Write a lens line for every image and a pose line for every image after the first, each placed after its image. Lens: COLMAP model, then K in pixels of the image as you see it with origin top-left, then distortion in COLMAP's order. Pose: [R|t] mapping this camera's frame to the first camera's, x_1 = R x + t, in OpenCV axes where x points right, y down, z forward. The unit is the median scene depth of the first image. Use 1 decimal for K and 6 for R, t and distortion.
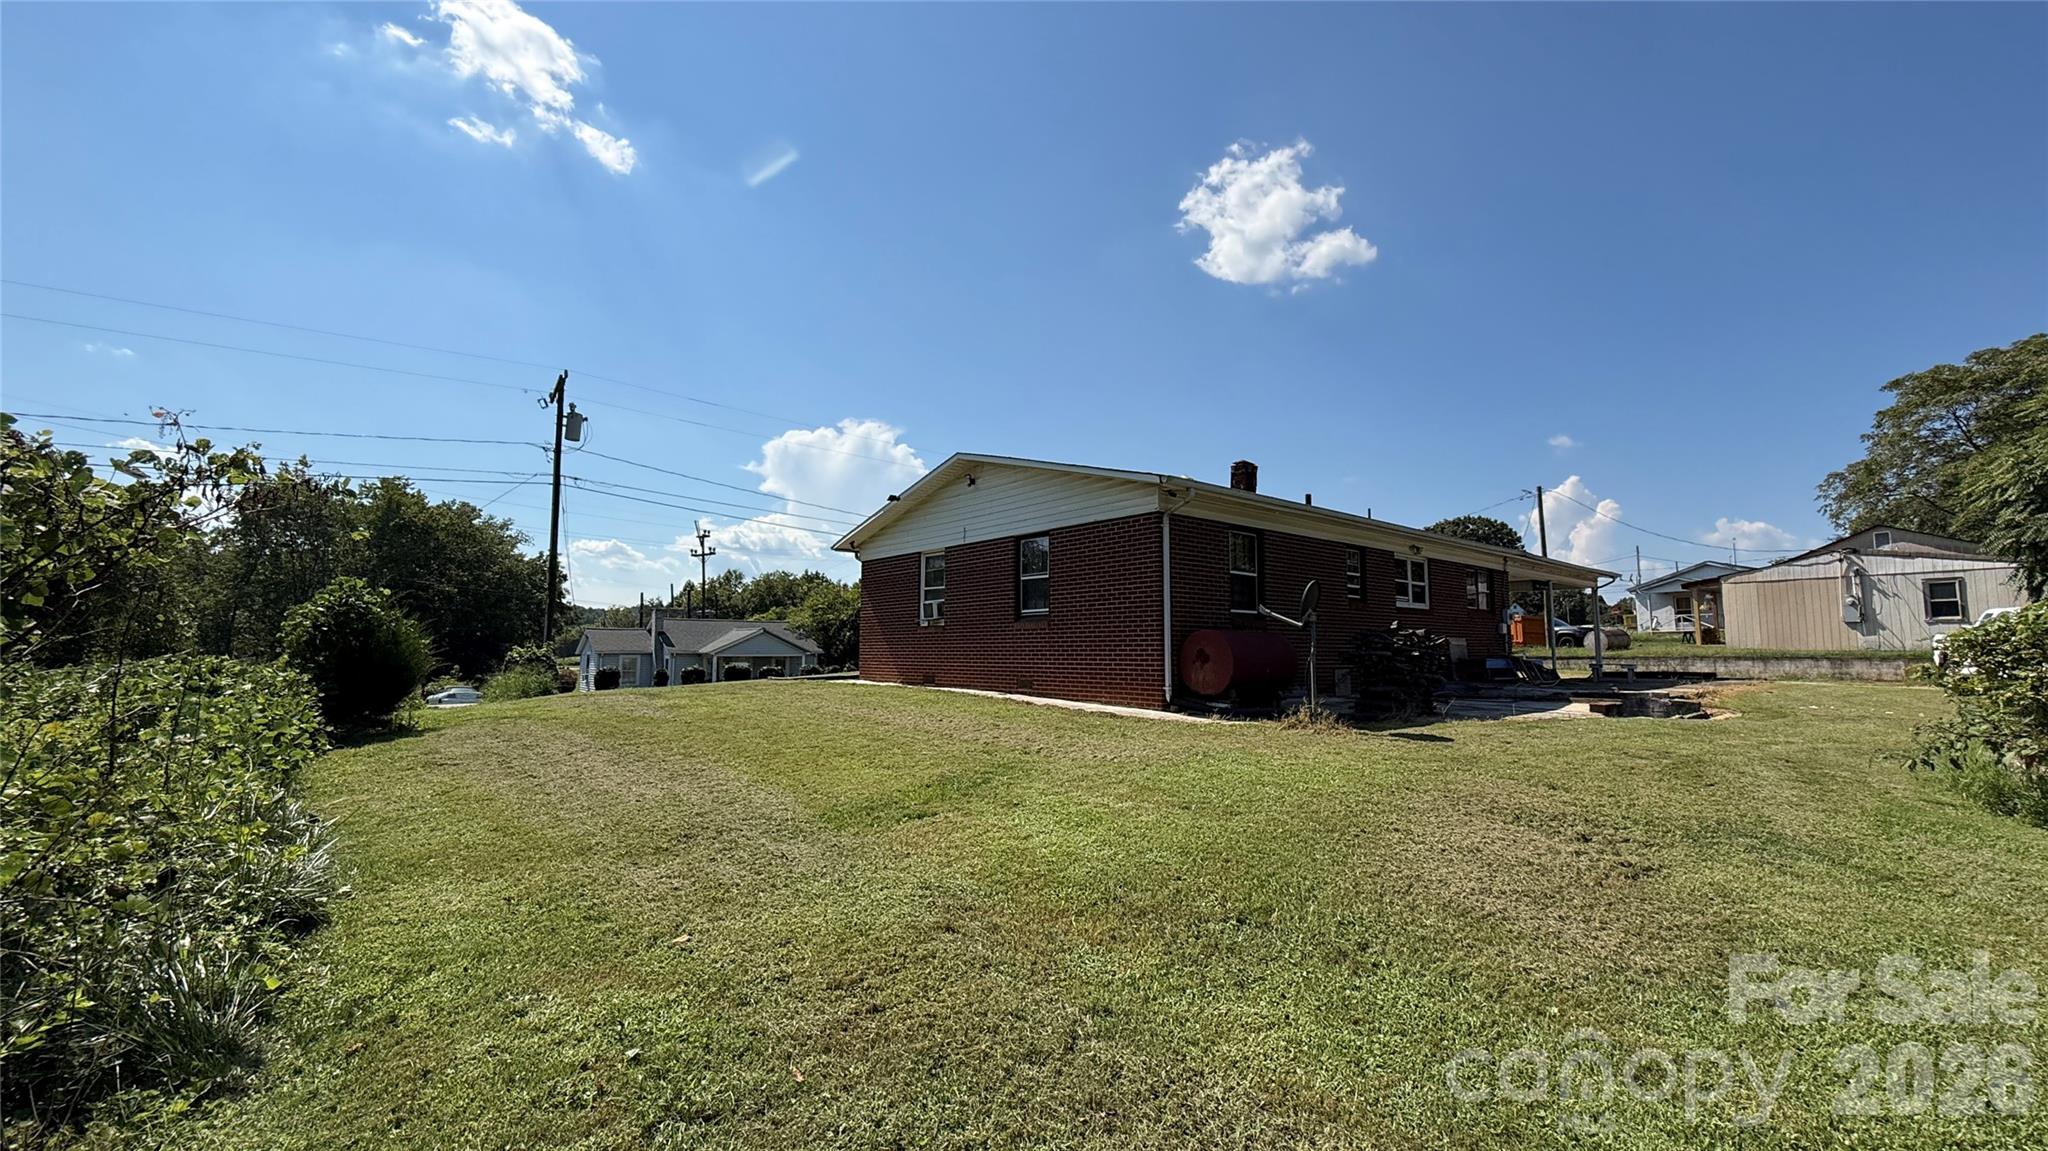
lens RADIAL K [[818.3, 0, 1020.4], [0, 818.3, 572.5], [0, 0, 1]] dist [0.001741, 0.000723]
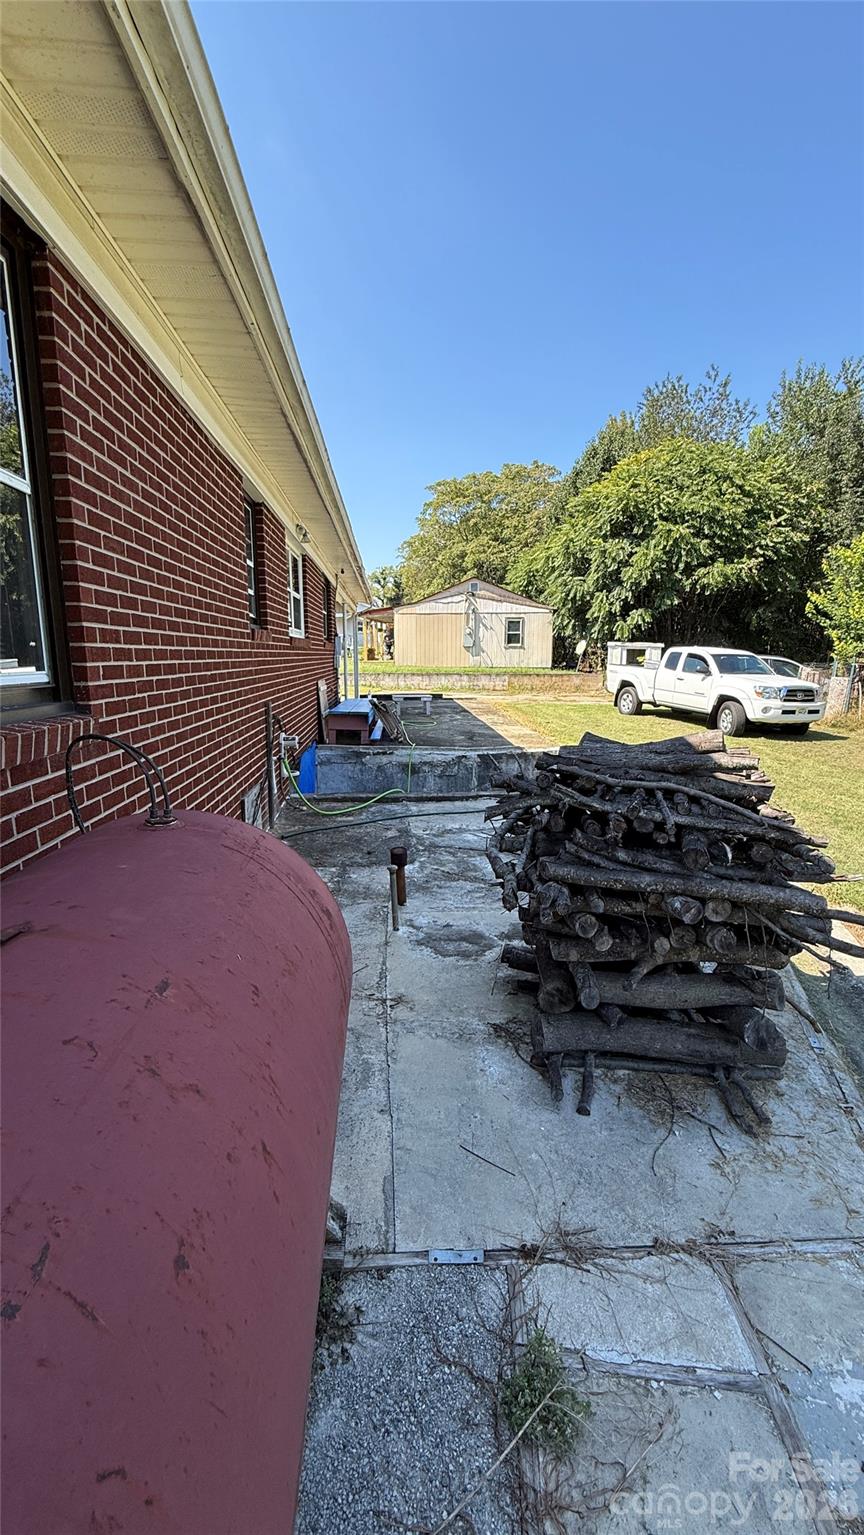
lens RADIAL K [[613.4, 0, 428.5], [0, 613.4, 764.2], [0, 0, 1]] dist [0.001741, 0.000723]
pose [[0.595024, -0.146137, 0.790310, 0.047828], [-0.074912, 0.968965, 0.235573, 0.005535], [-0.800209, -0.199375, 0.565610, 0.177729]]
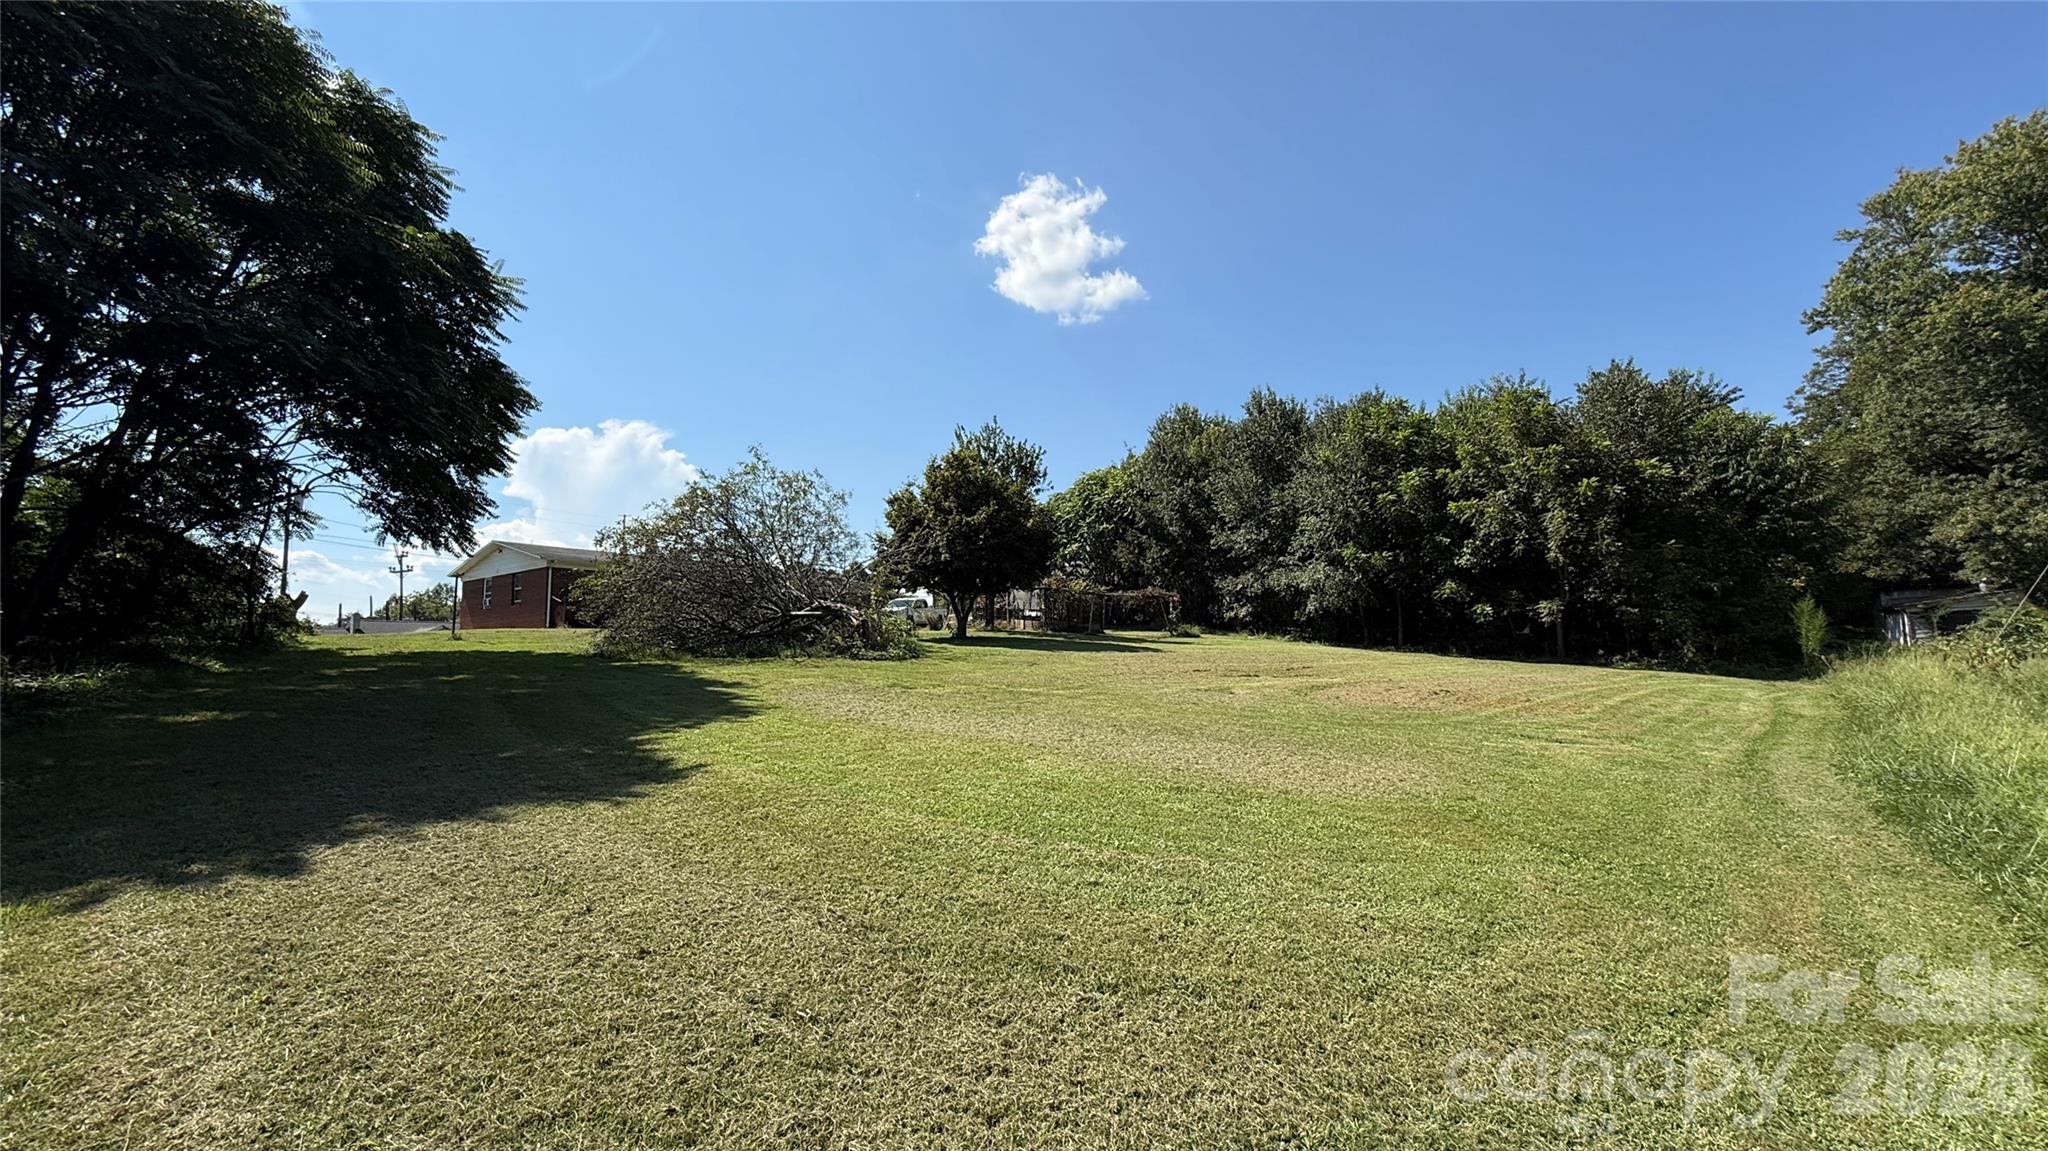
lens RADIAL K [[818.3, 0, 1030.0], [0, 818.3, 569.3], [0, 0, 1]] dist [0.001741, 0.000723]
pose [[0.964588, 0.006615, 0.263678, 0.278938], [-0.001065, 0.999775, -0.021186, -0.000606], [-0.263759, 0.020155, 0.964378, -0.615494]]
